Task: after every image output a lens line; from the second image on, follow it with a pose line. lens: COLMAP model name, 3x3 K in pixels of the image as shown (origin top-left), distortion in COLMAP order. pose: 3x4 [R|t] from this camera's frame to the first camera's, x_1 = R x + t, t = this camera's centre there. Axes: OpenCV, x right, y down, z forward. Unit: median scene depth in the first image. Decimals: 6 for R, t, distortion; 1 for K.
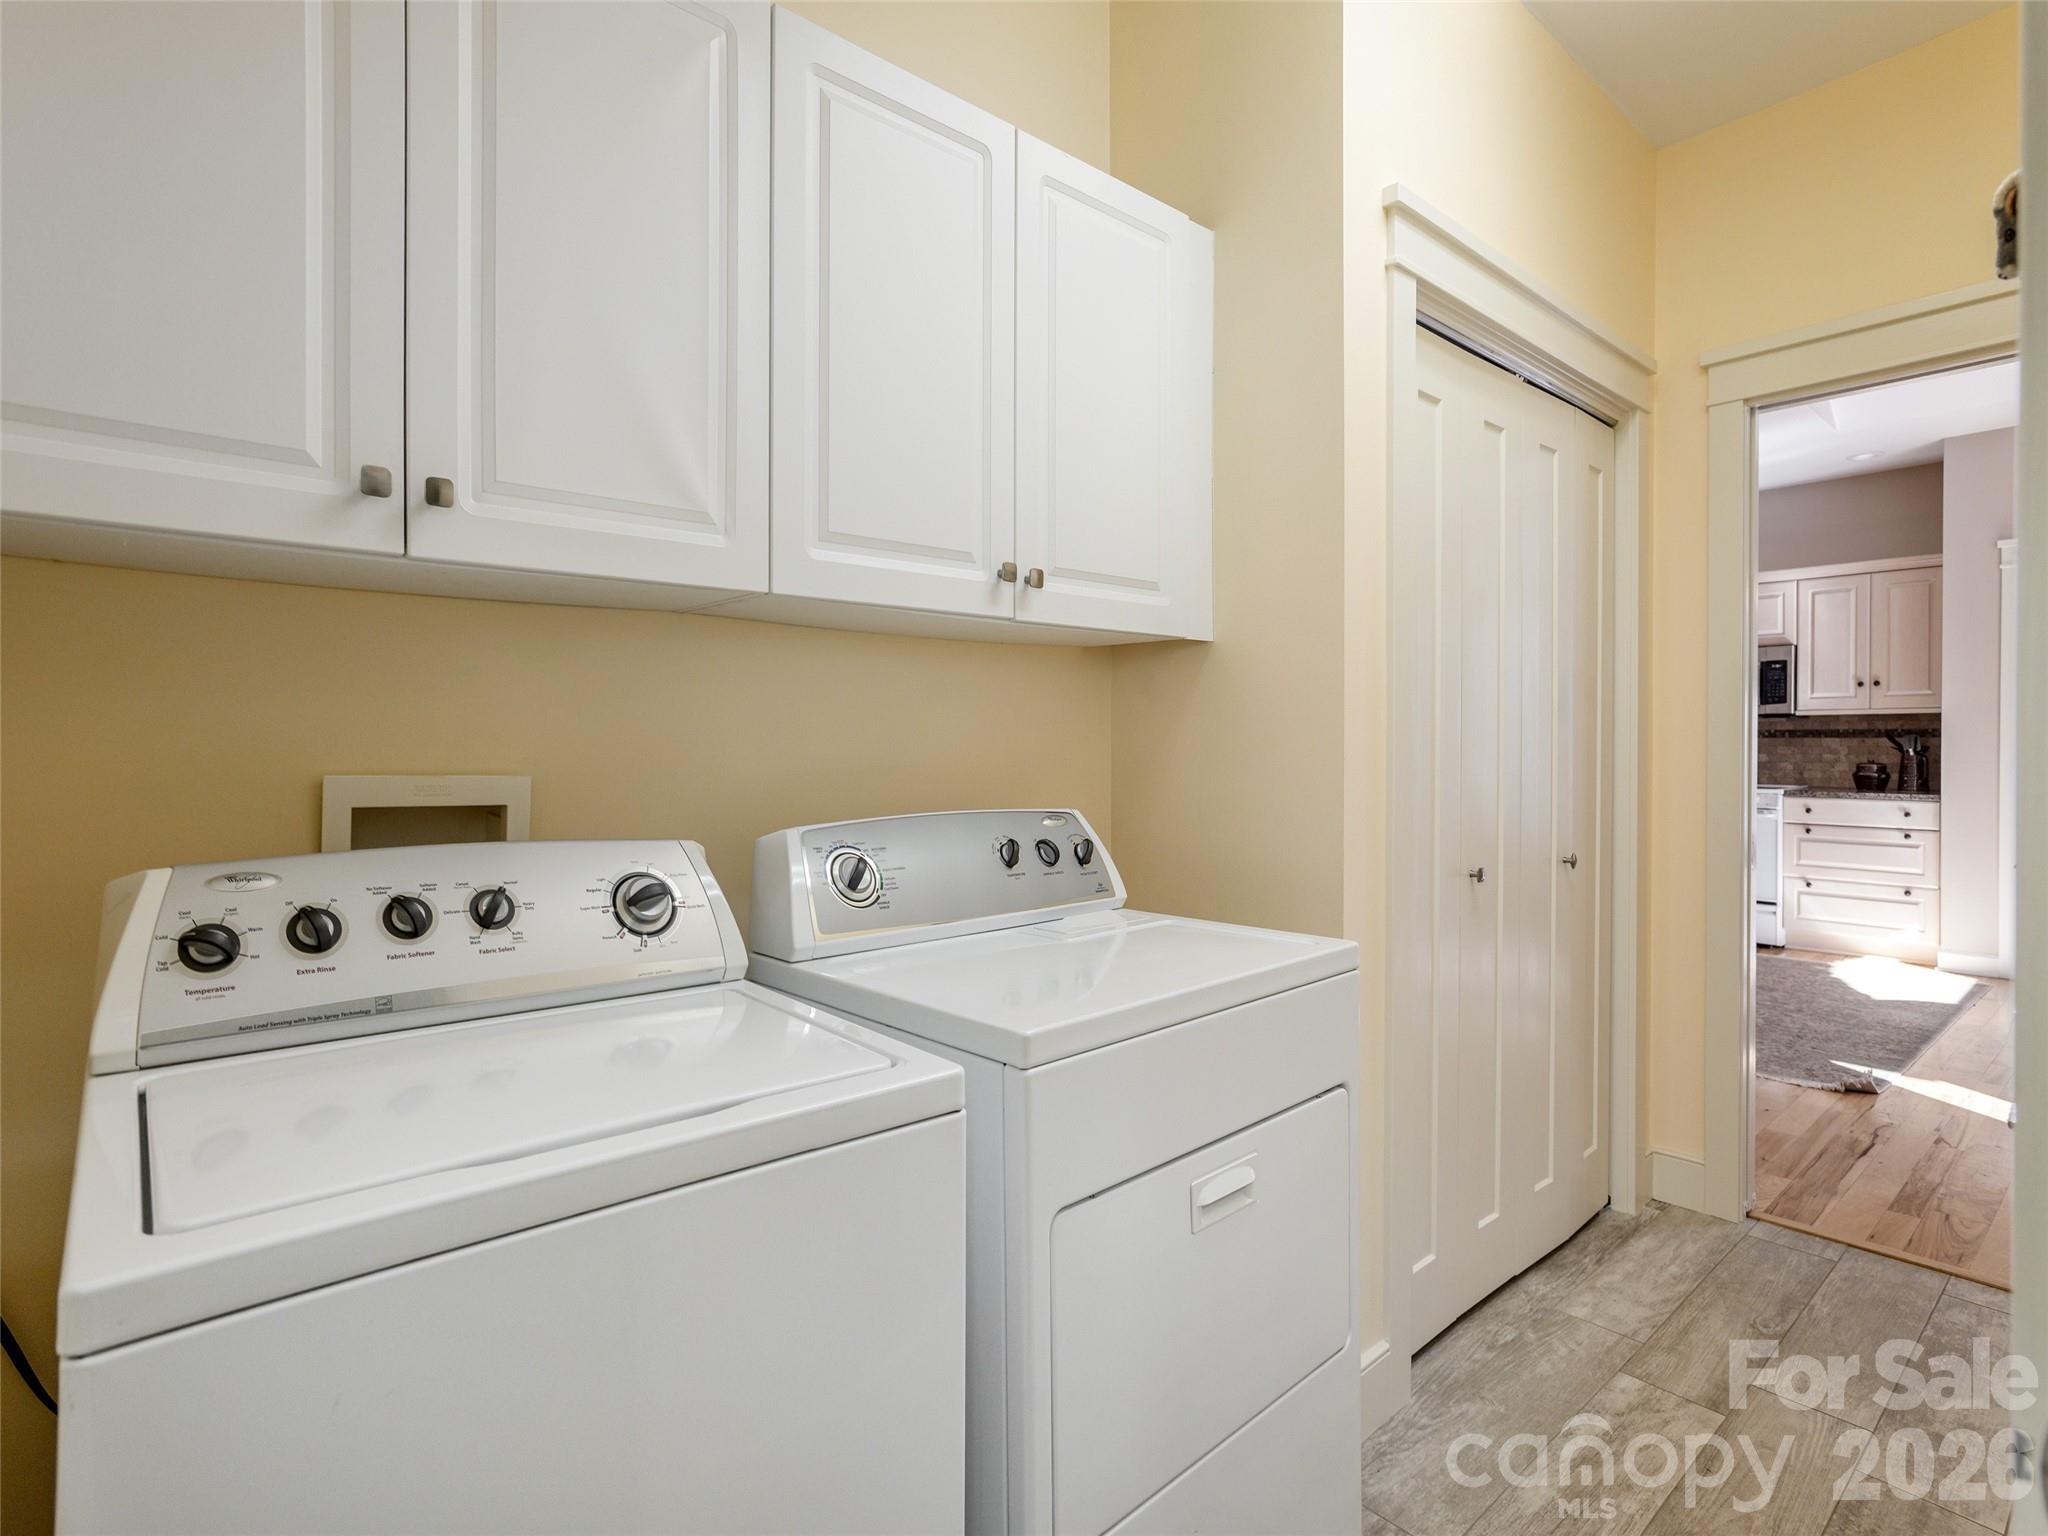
lens RADIAL K [[990.6, 0, 1012.5], [0, 990.6, 763.3], [0, 0, 1]] dist [-0.009772, 0.000489]
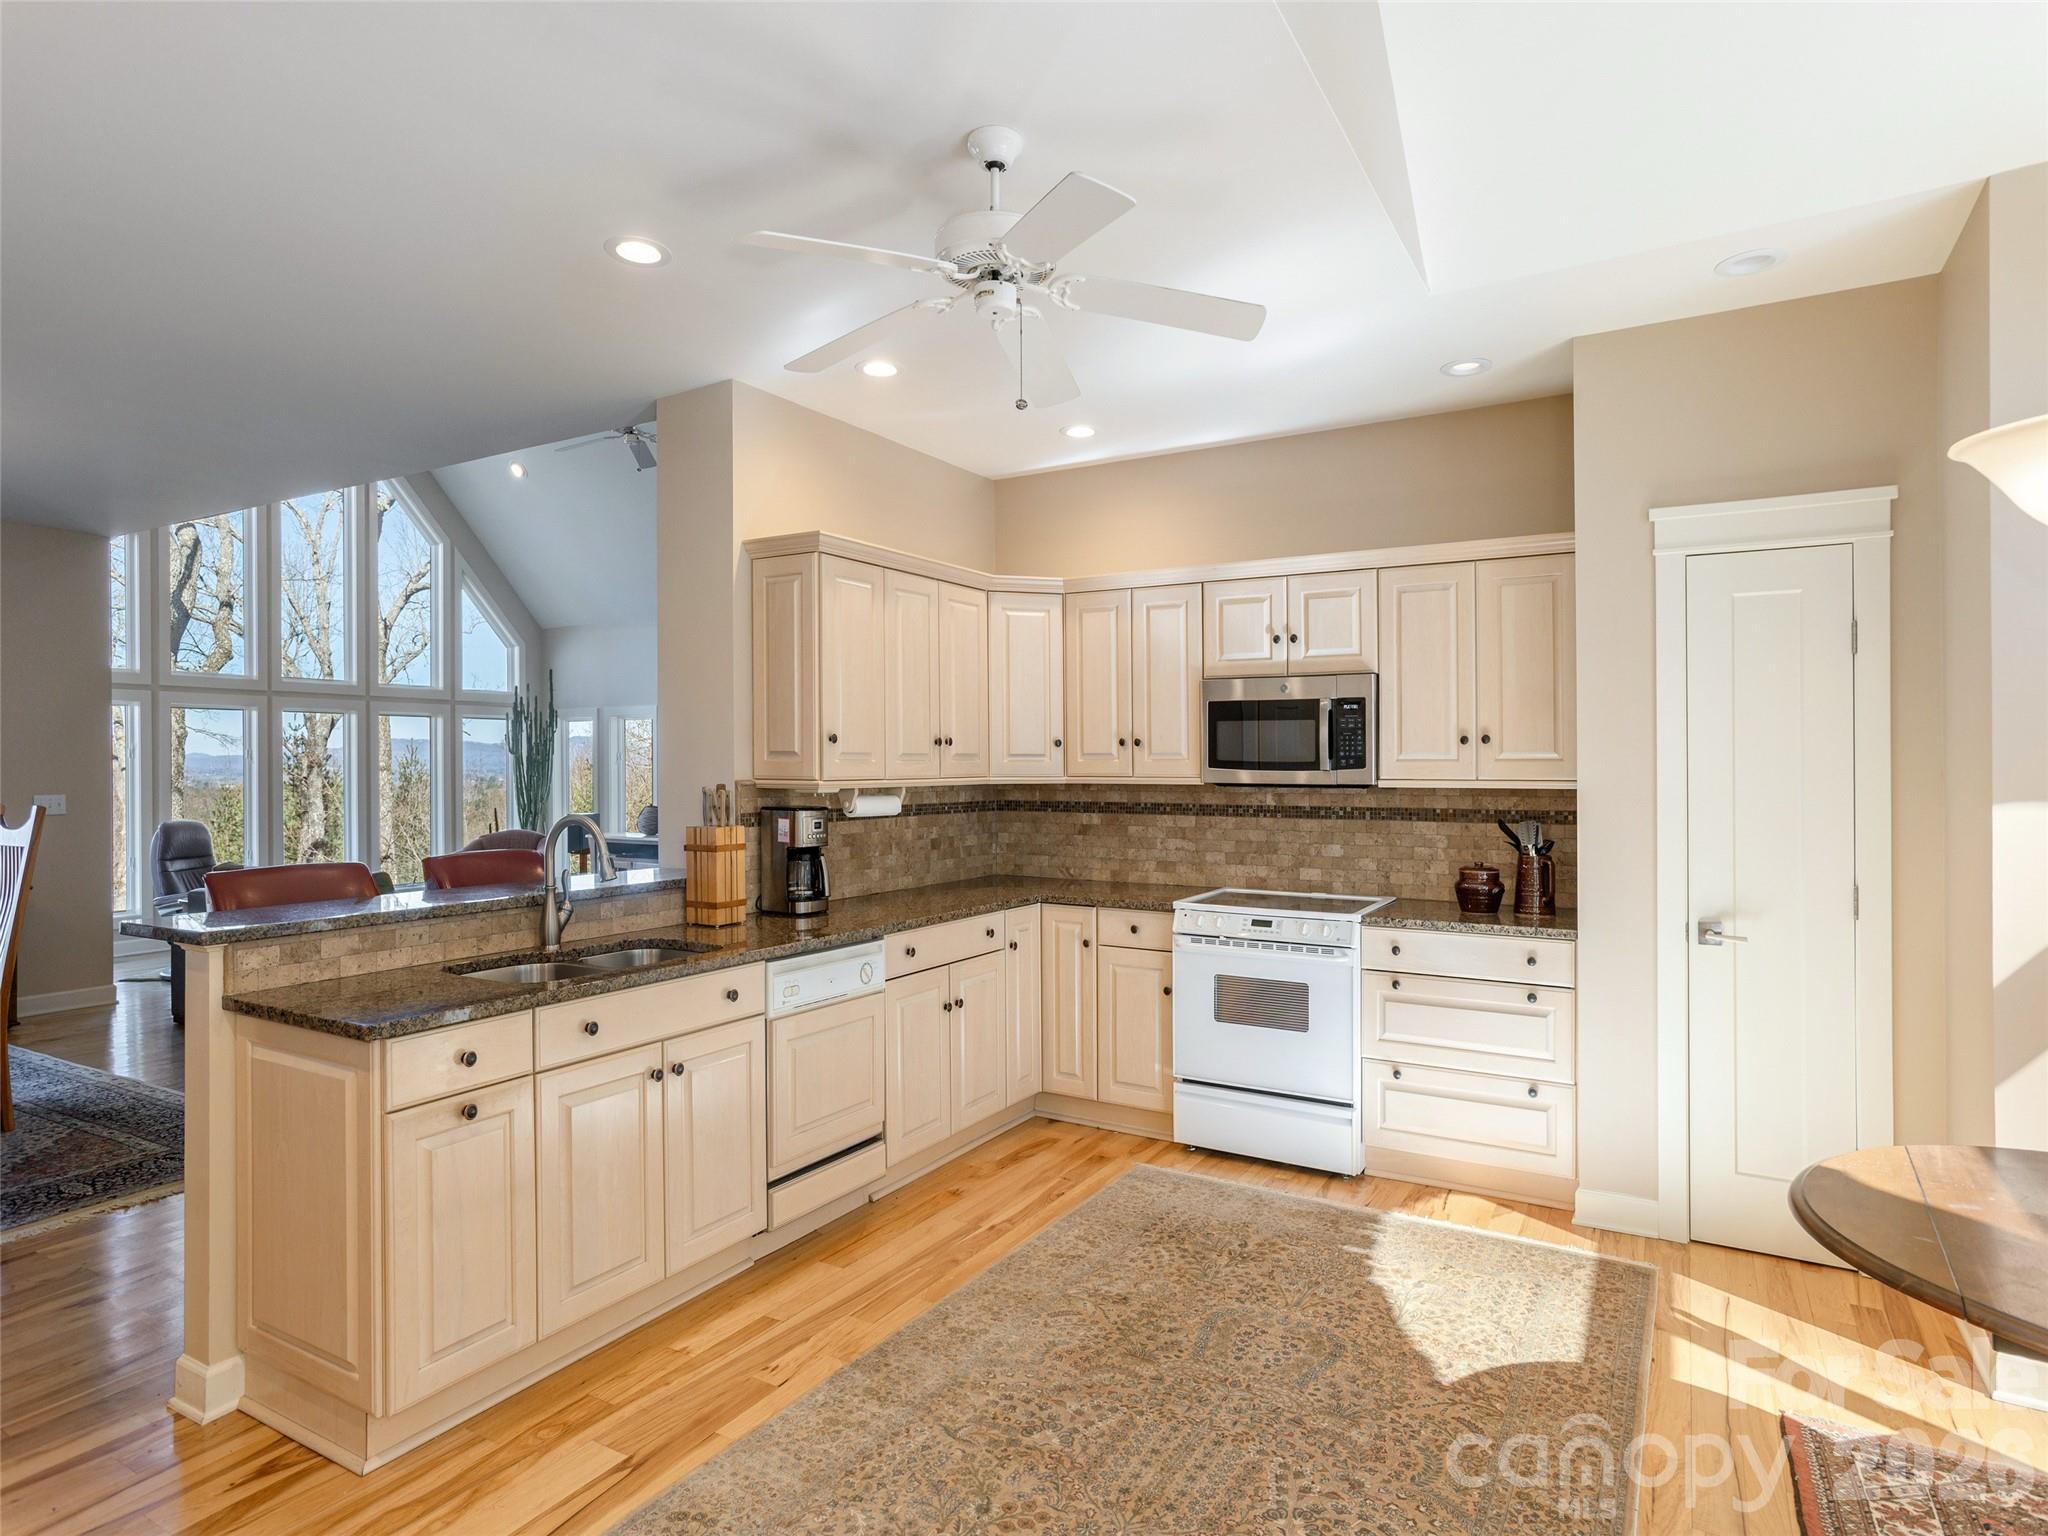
lens RADIAL K [[1133.3, 0, 1024.0], [0, 1133.3, 768.0], [0, 0, 1]] dist [-0.004879, 0.000498]
pose [[0.936497, 0.003498, 0.350658, 0.349161], [0.002027, 0.999880, -0.015390, -0.052357], [-0.350669, 0.015124, 0.936377, 0.425737]]
